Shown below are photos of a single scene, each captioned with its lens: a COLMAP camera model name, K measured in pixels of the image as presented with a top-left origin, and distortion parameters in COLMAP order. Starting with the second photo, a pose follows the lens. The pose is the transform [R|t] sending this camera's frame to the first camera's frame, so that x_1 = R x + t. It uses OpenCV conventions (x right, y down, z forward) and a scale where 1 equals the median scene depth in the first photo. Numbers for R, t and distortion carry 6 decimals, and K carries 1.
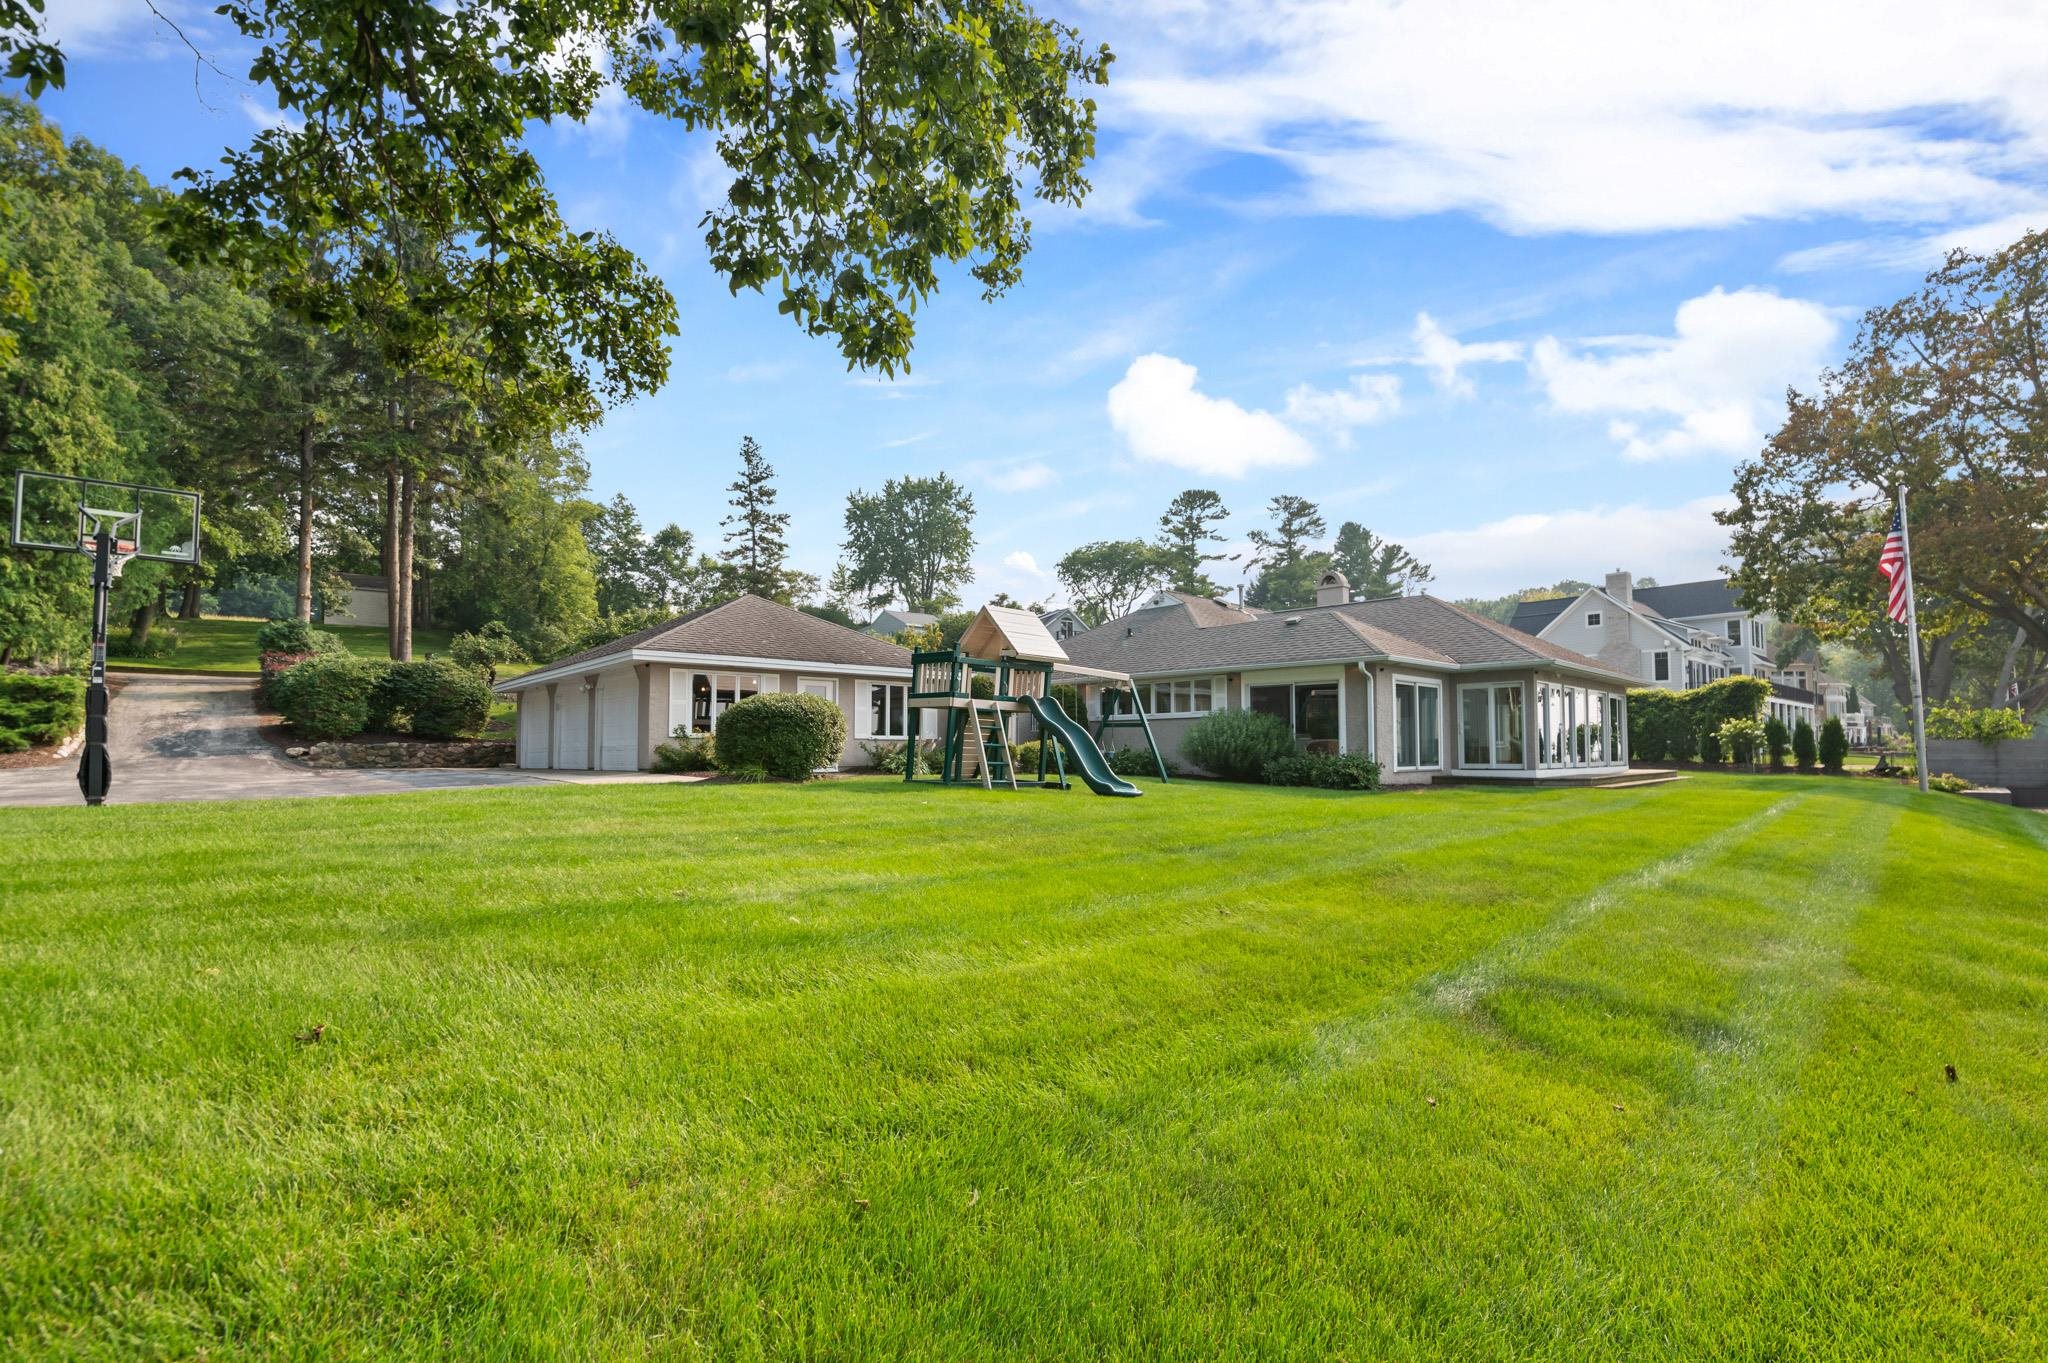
lens RADIAL K [[915.0, 0, 1046.1], [0, 915.0, 736.4], [0, 0, 1]] dist [-0.013668, -0.002928]
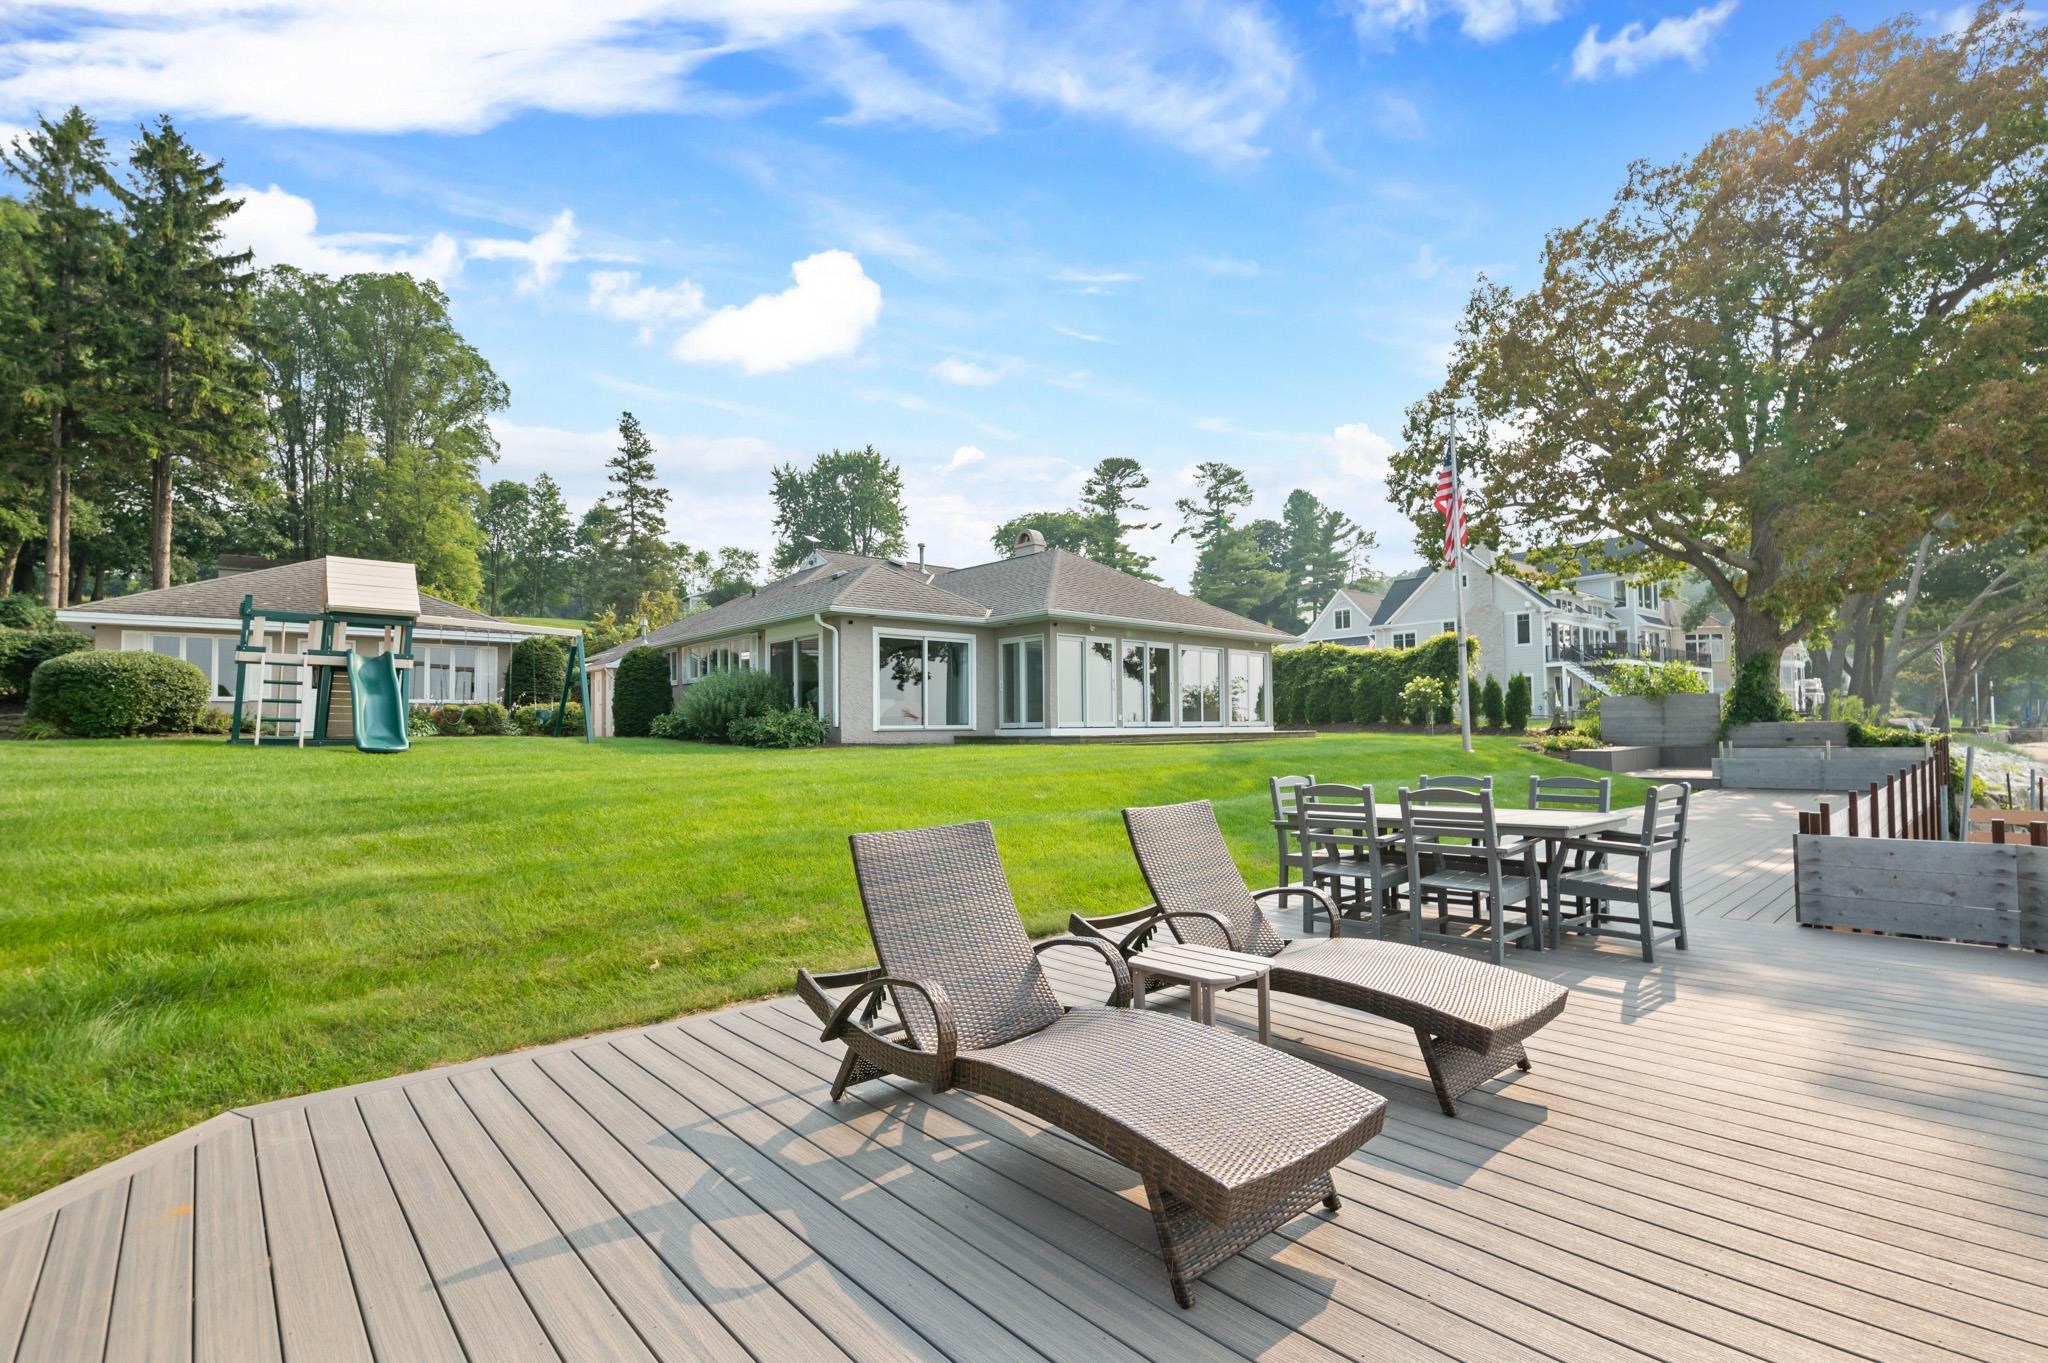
lens RADIAL K [[915.0, 0, 1082.2], [0, 915.0, 720.5], [0, 0, 1]] dist [-0.013668, -0.002928]
pose [[0.999133, -0.007695, -0.040907, 0.235813], [0.007895, 0.999958, 0.004712, 0.009412], [0.040869, -0.005031, 0.999152, 0.025799]]
